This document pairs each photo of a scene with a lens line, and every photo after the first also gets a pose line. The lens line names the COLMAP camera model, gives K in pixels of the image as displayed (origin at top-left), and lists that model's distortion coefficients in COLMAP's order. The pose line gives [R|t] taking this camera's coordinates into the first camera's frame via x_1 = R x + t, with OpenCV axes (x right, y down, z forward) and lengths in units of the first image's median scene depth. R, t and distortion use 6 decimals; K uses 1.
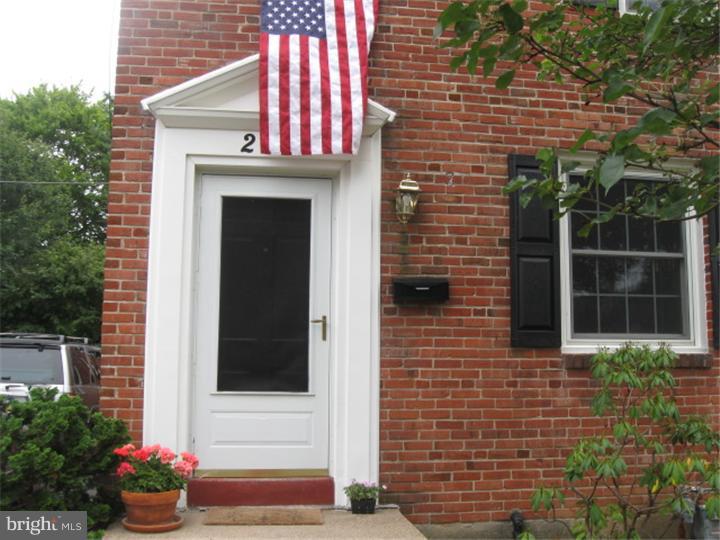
lens RADIAL K [[748.8, 0, 372.8], [0, 748.8, 274.4], [0, 0, 1]] dist [-0.133104, 0.058270]
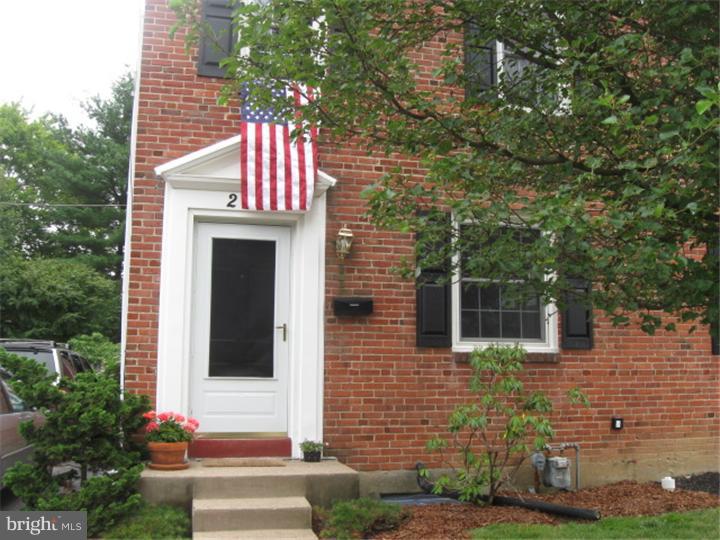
lens RADIAL K [[748.8, 0, 372.8], [0, 748.8, 274.4], [0, 0, 1]] dist [-0.133104, 0.058270]
pose [[0.995443, 0.010897, 0.094738, -0.034230], [-0.009025, 0.999756, -0.020160, -0.010850], [-0.094935, 0.019213, 0.995298, -0.423028]]
